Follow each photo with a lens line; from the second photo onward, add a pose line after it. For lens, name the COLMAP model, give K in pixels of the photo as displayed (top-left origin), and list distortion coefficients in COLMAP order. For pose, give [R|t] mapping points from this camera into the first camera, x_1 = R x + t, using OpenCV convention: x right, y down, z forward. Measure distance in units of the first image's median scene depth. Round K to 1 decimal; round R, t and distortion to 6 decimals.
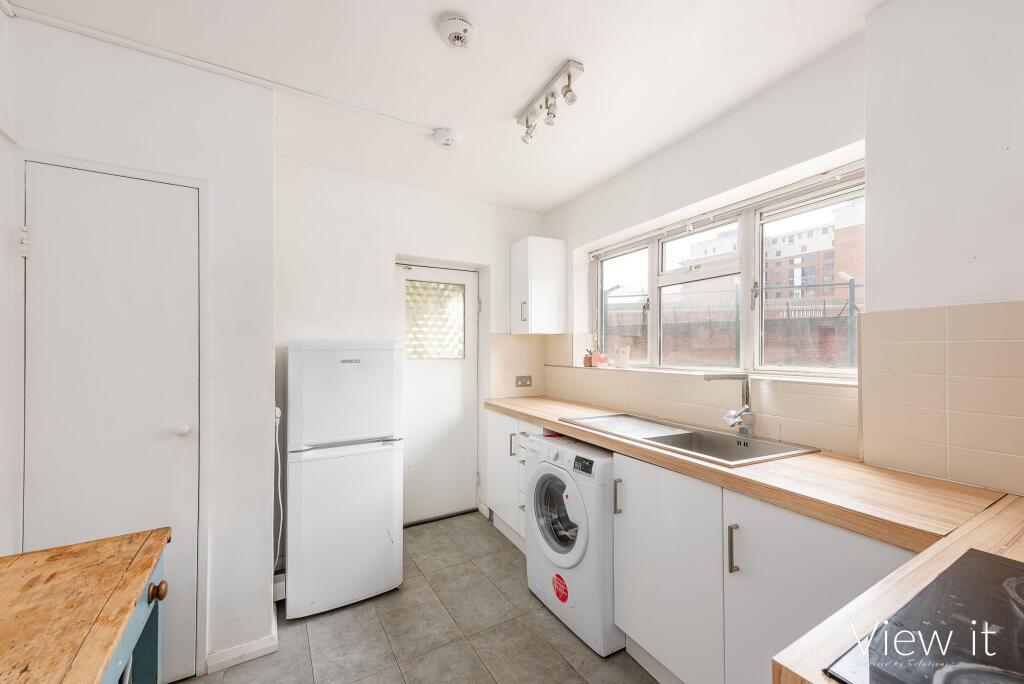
lens RADIAL K [[412.7, 0, 514.5], [0, 412.7, 346.4], [0, 0, 1]] dist [0.012451, -0.000153]
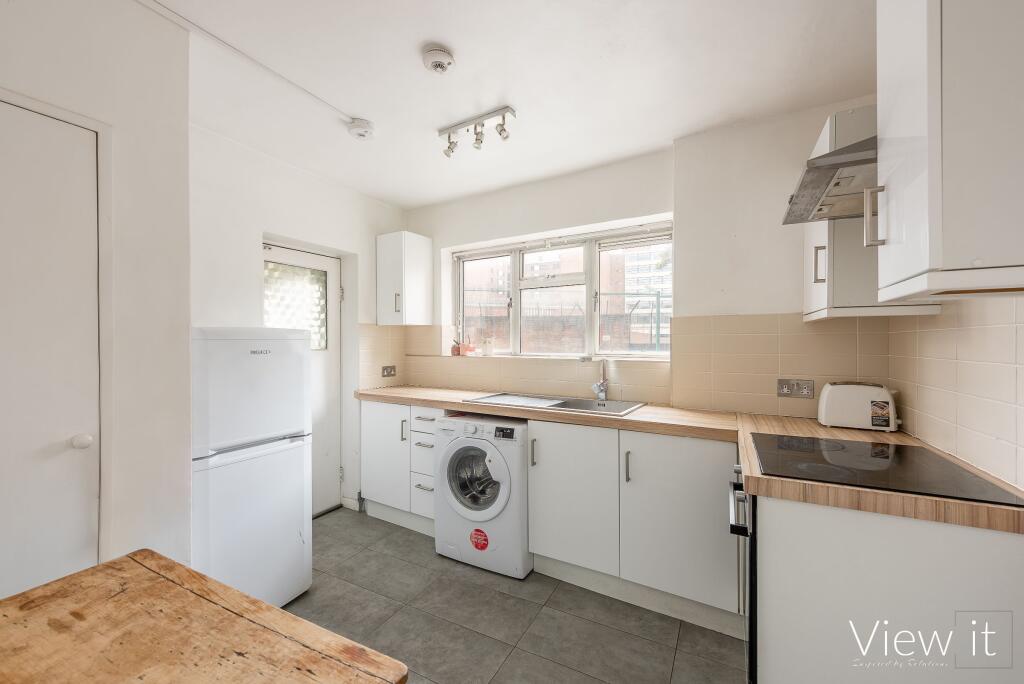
lens RADIAL K [[420.4, 0, 512.0], [0, 420.4, 342.0], [0, 0, 1]] dist [-0.000533, -0.000345]
pose [[0.850420, -0.001010, 0.526103, -0.398428], [-0.003394, 0.999967, 0.007407, 0.005099], [-0.526093, -0.008085, 0.850388, -0.064113]]
